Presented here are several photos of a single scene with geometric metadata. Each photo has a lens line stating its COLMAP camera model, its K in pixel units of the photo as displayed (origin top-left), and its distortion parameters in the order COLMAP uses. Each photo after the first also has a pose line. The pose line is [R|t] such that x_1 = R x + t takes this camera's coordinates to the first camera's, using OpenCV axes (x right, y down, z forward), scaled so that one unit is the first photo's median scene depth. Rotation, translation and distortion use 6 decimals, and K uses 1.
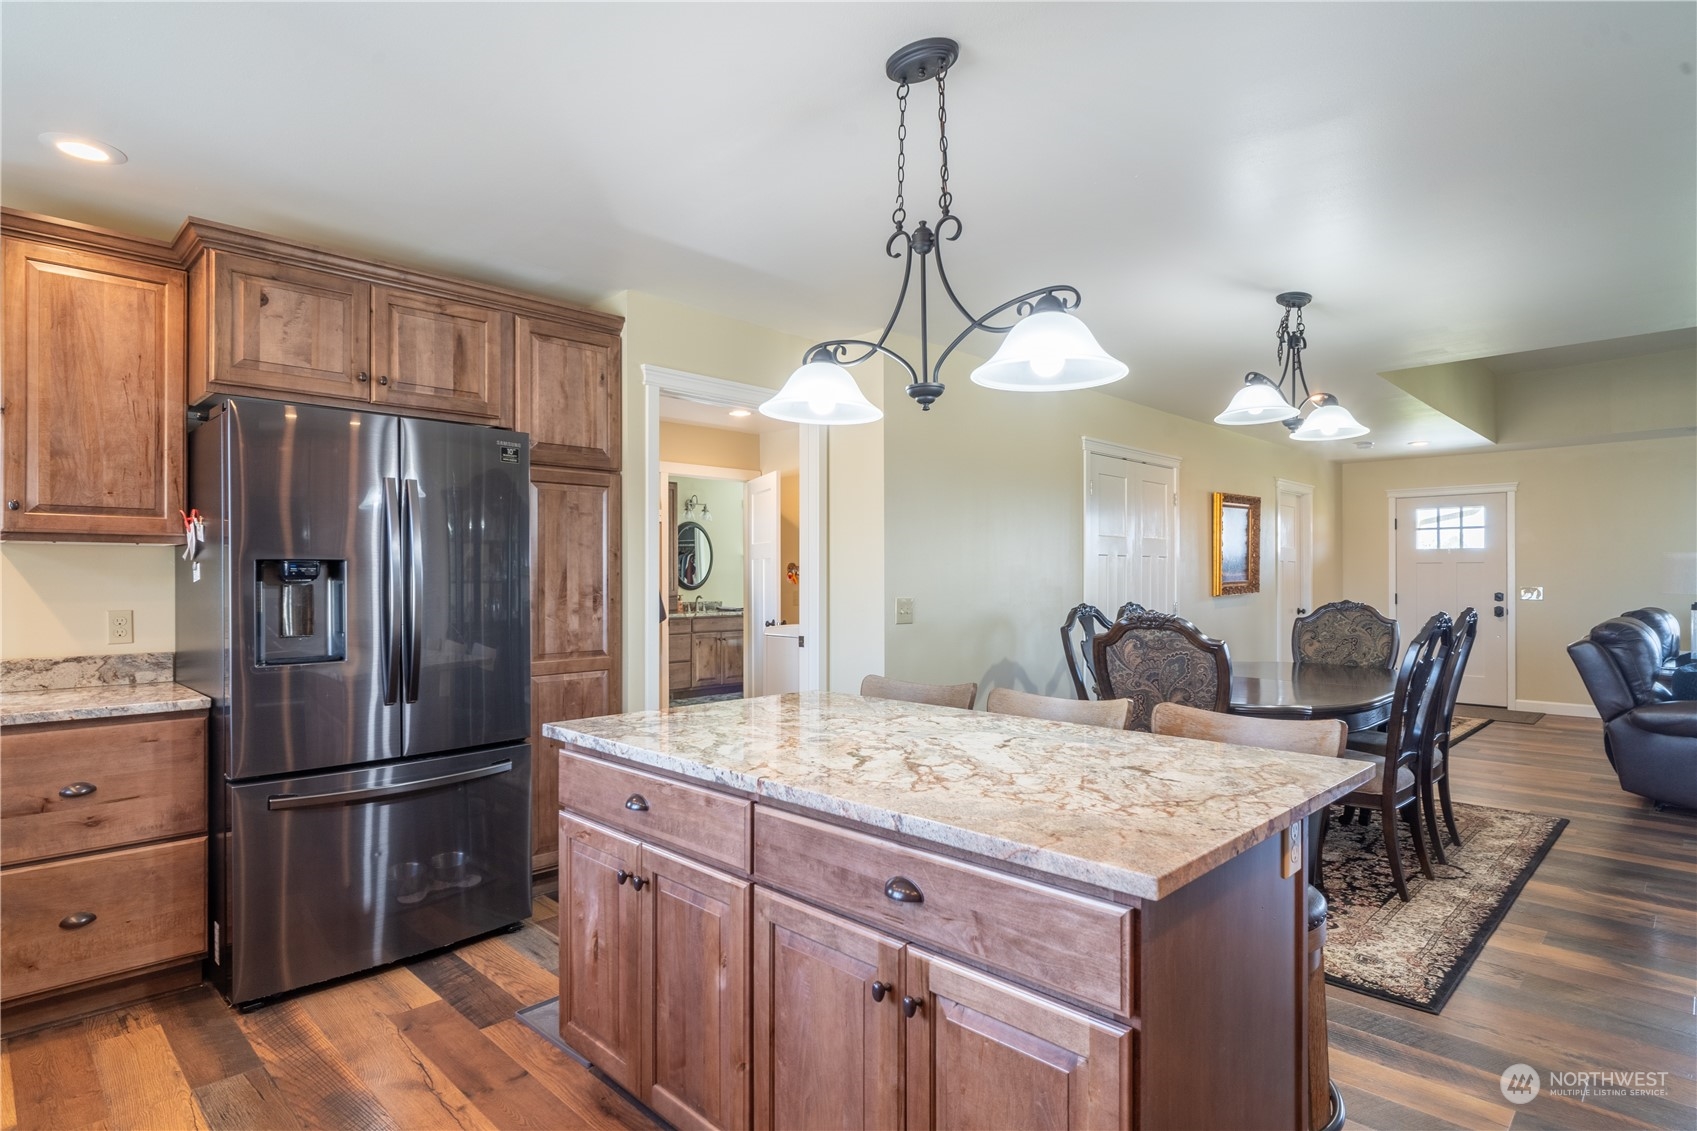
lens RADIAL K [[899.8, 0, 855.5], [0, 899.8, 574.1], [0, 0, 1]] dist [0.003118, 0.000476]
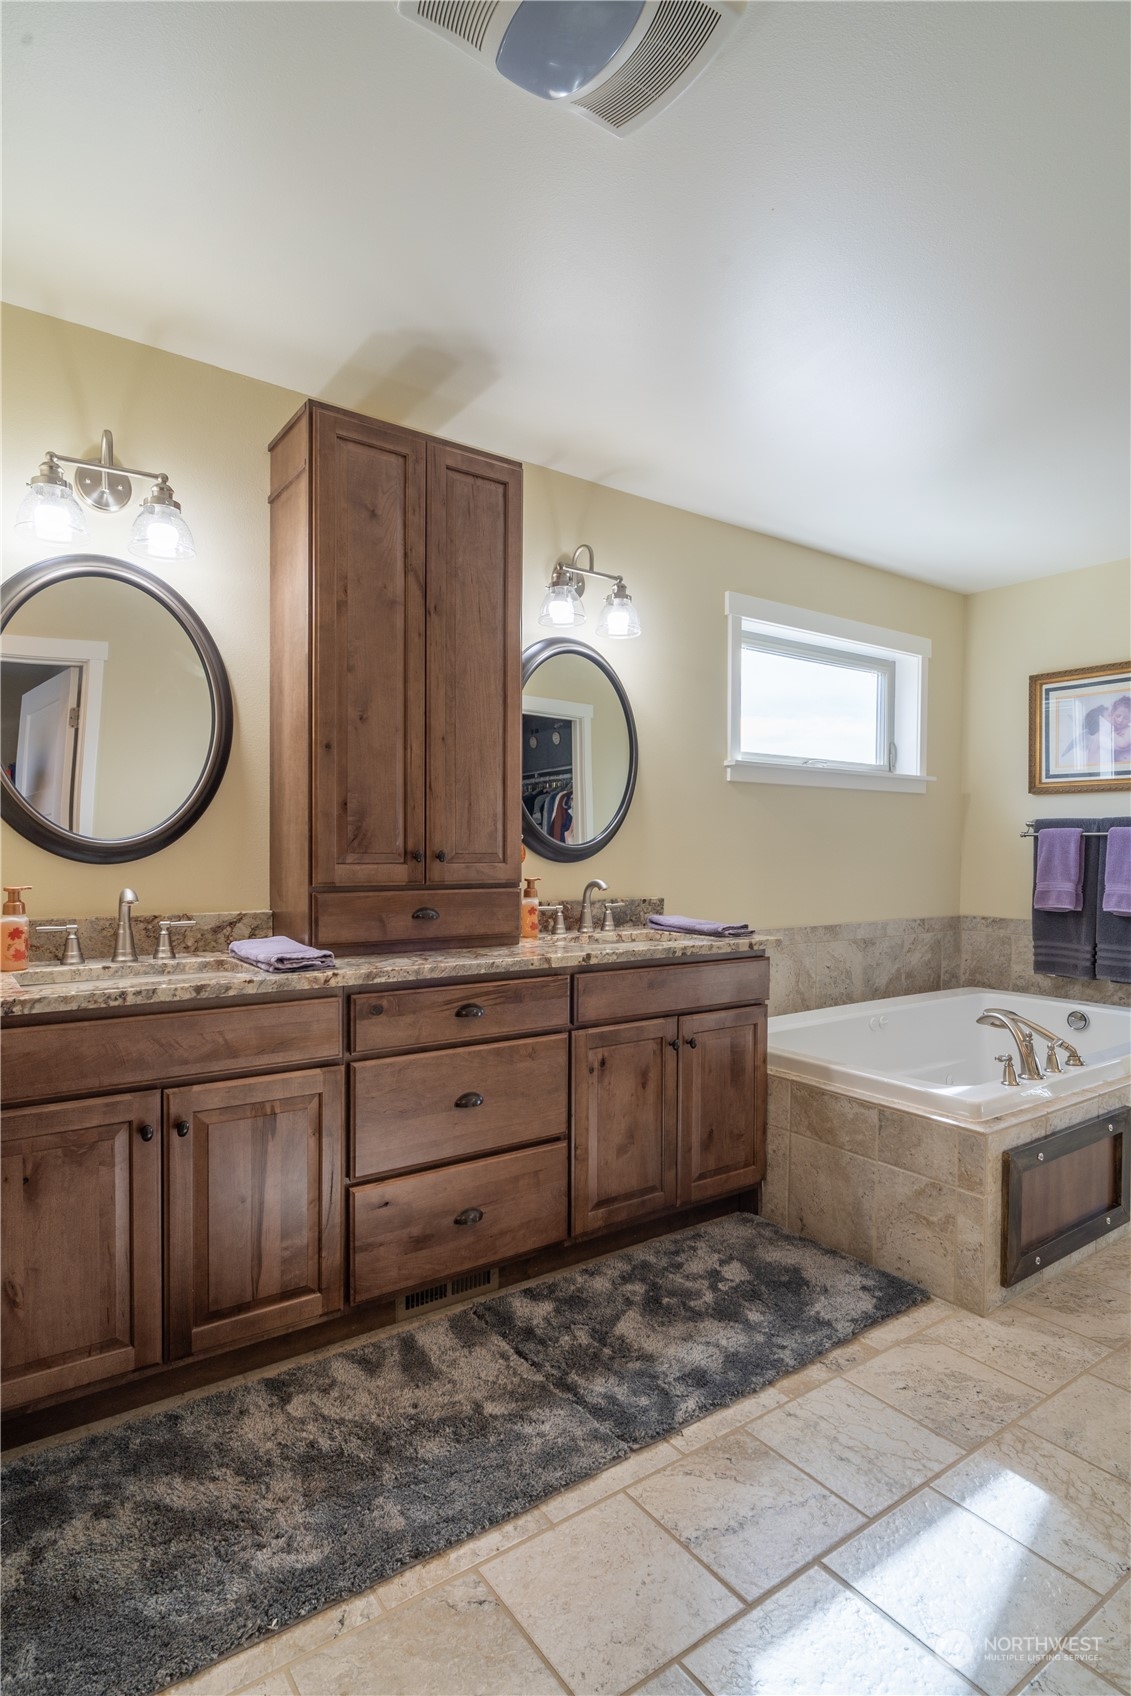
lens RADIAL K [[887.6, 0, 566.1], [0, 887.6, 863.1], [0, 0, 1]] dist [-0.001074, 0.000150]
pose [[0.984758, -0.002739, -0.173911, -0.134463], [0.005673, 0.999850, 0.016380, 0.013585], [0.173840, -0.017117, 0.984625, 0.723937]]
